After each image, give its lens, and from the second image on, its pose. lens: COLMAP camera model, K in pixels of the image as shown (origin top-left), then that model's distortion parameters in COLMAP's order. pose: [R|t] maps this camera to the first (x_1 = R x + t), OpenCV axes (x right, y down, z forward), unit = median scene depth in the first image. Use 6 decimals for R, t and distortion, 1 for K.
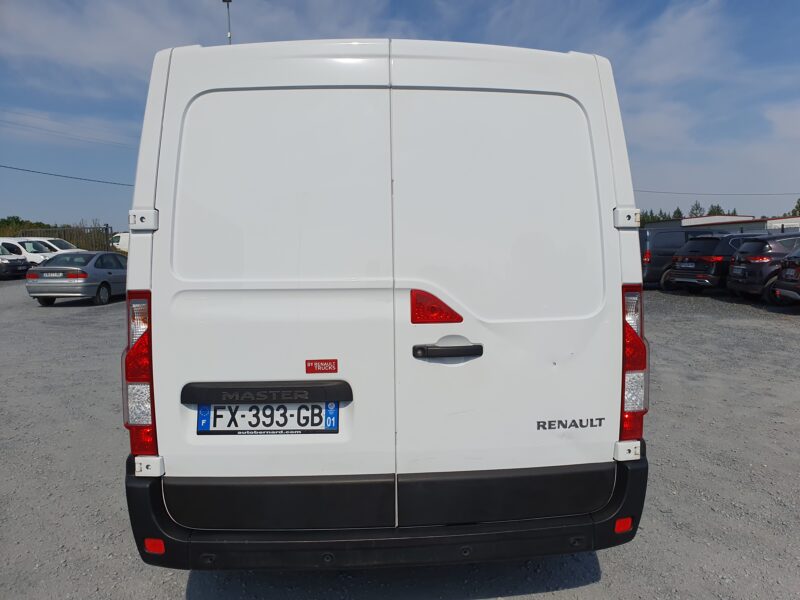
lens RADIAL K [[617.6, 0, 400.0], [0, 617.6, 300.0], [0, 0, 1]] dist [0.003927, -0.002259]
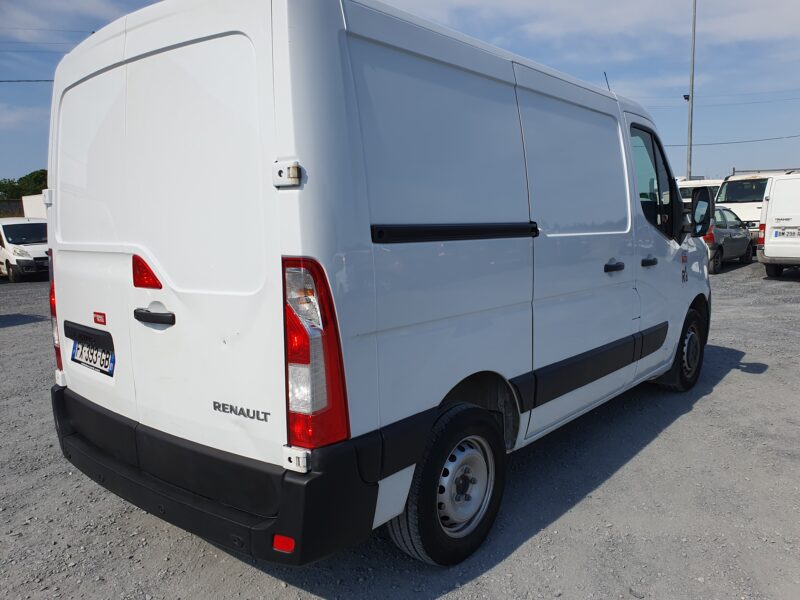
lens RADIAL K [[617.6, 0, 400.0], [0, 617.6, 300.0], [0, 0, 1]] dist [0.003927, -0.002259]
pose [[0.716830, 0.079447, -0.692707, 1.039386], [-0.028793, 0.996013, 0.084438, -0.041697], [0.696654, -0.040583, 0.716259, 0.524113]]
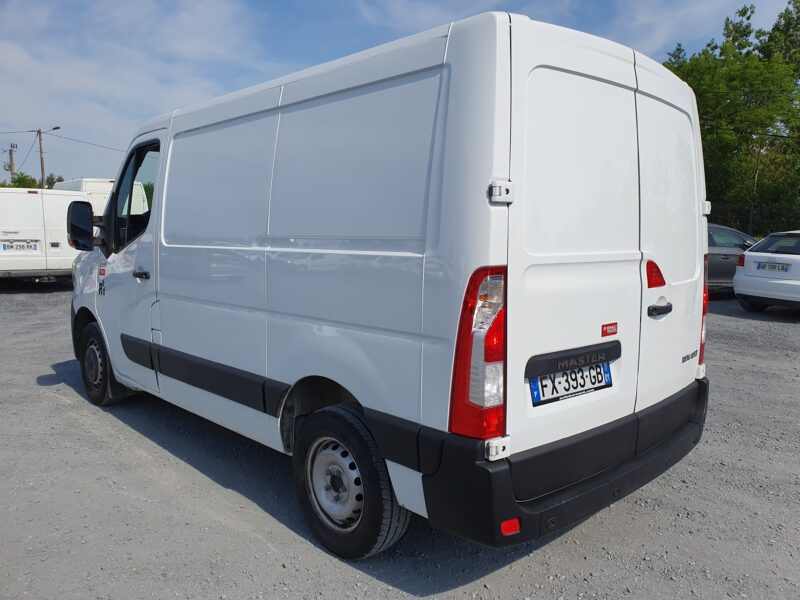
lens RADIAL K [[633.7, 0, 398.5], [0, 633.7, 289.9], [0, 0, 1]] dist [0.010493, 0.001328]
pose [[0.773986, -0.042465, 0.631777, -1.101764], [0.023377, 0.998985, 0.038508, -0.018798], [-0.632771, -0.015035, 0.774193, 0.322157]]
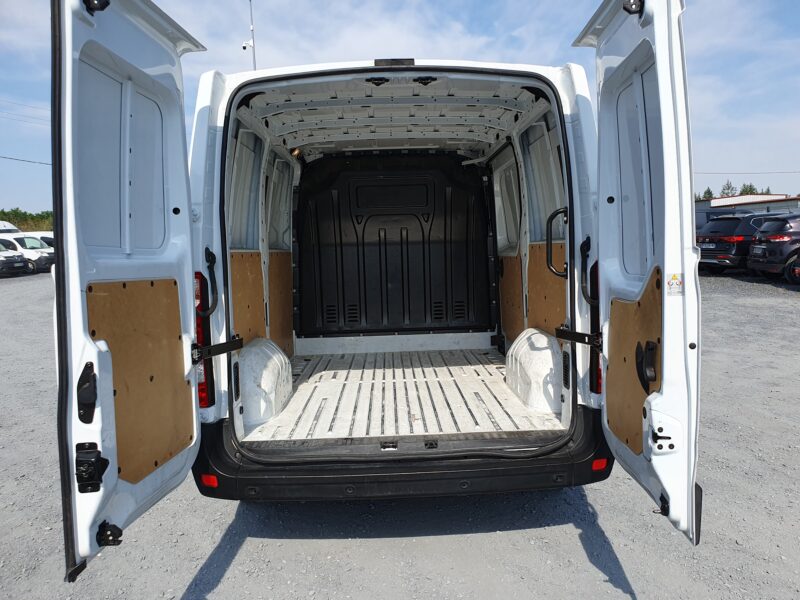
lens RADIAL K [[617.6, 0, 400.0], [0, 617.6, 300.0], [0, 0, 1]] dist [0.003927, -0.002259]
pose [[0.999005, -0.015435, -0.041839, 0.036737], [0.016315, 0.999651, 0.020771, 0.019756], [0.041504, -0.021433, 0.998908, -0.194732]]
